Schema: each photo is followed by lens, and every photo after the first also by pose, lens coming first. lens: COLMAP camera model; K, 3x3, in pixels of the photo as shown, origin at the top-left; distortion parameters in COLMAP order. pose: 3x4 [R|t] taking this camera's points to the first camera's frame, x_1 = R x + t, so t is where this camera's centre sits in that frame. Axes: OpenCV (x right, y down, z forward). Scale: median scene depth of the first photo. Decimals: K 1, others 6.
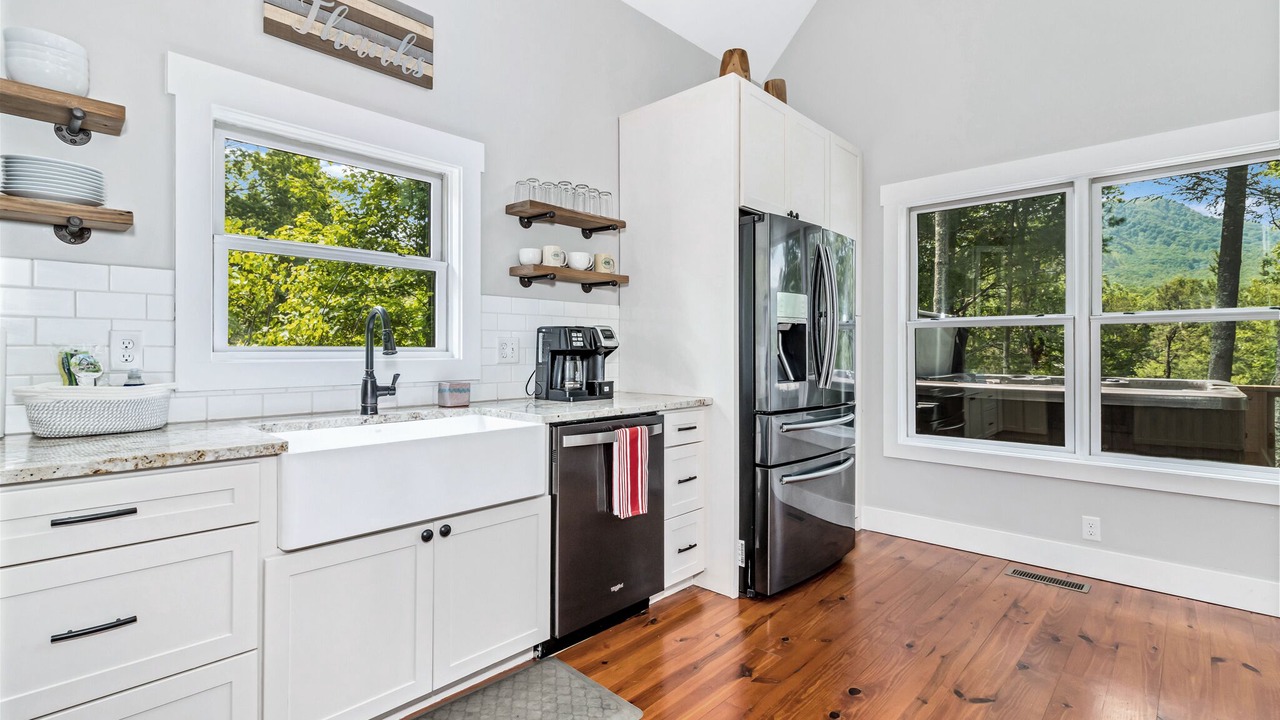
lens RADIAL K [[600.5, 0, 637.9], [0, 600.5, 341.7], [0, 0, 1]] dist [-0.001496, -0.000035]
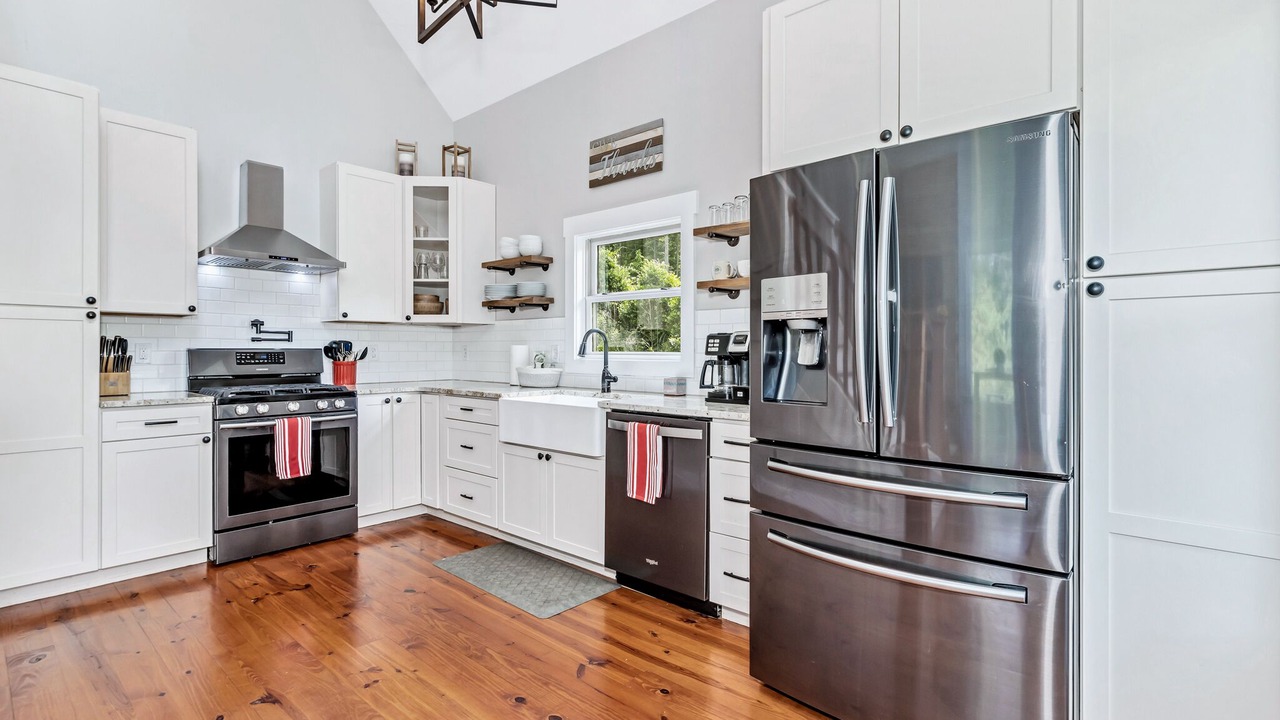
lens RADIAL K [[609.3, 0, 640.2], [0, 609.3, 343.8], [0, 0, 1]] dist [0.000652, 0.000002]
pose [[0.015060, -0.009787, -0.999839, 1.242356], [0.013269, 0.999866, -0.009588, 0.002461], [0.999799, -0.013123, 0.015188, 1.054824]]
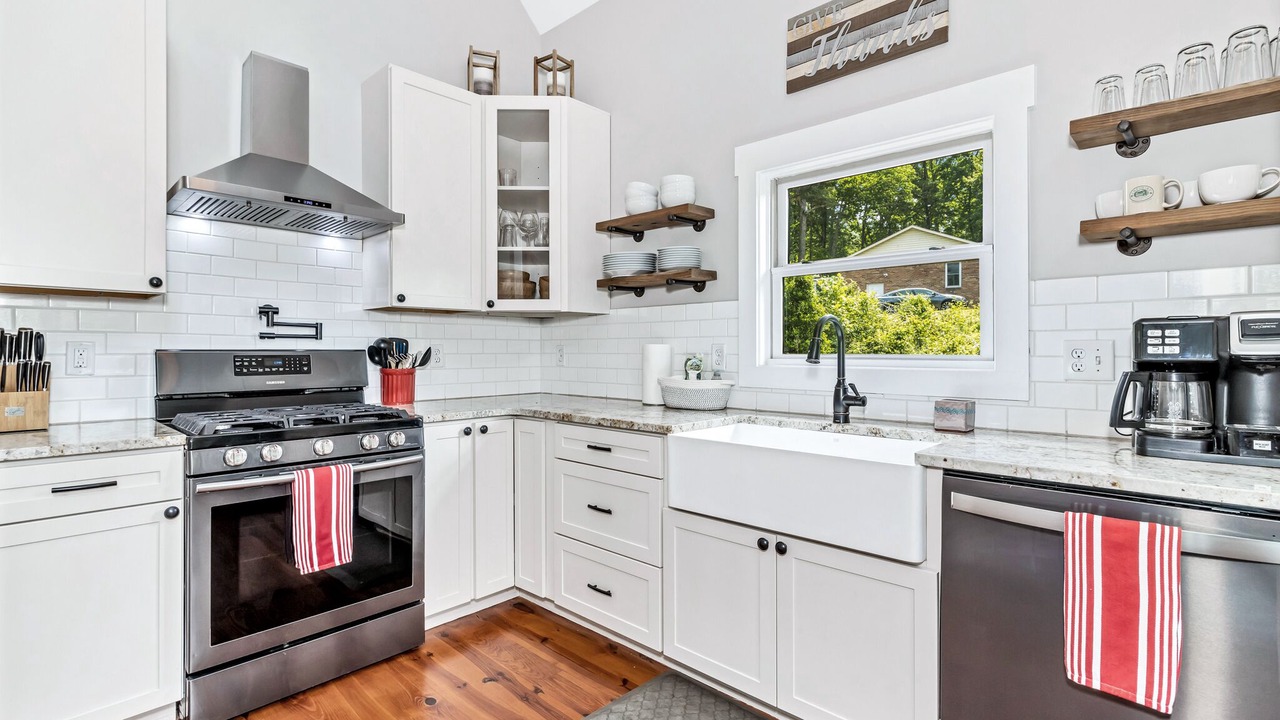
lens RADIAL K [[600.5, 0, 637.9], [0, 600.5, 341.7], [0, 0, 1]] dist [-0.001496, -0.000035]
pose [[-0.017657, -0.015148, -0.999729, 0.547899], [0.014737, 0.999773, -0.015409, -0.003246], [0.999735, -0.015006, -0.017430, 0.670179]]
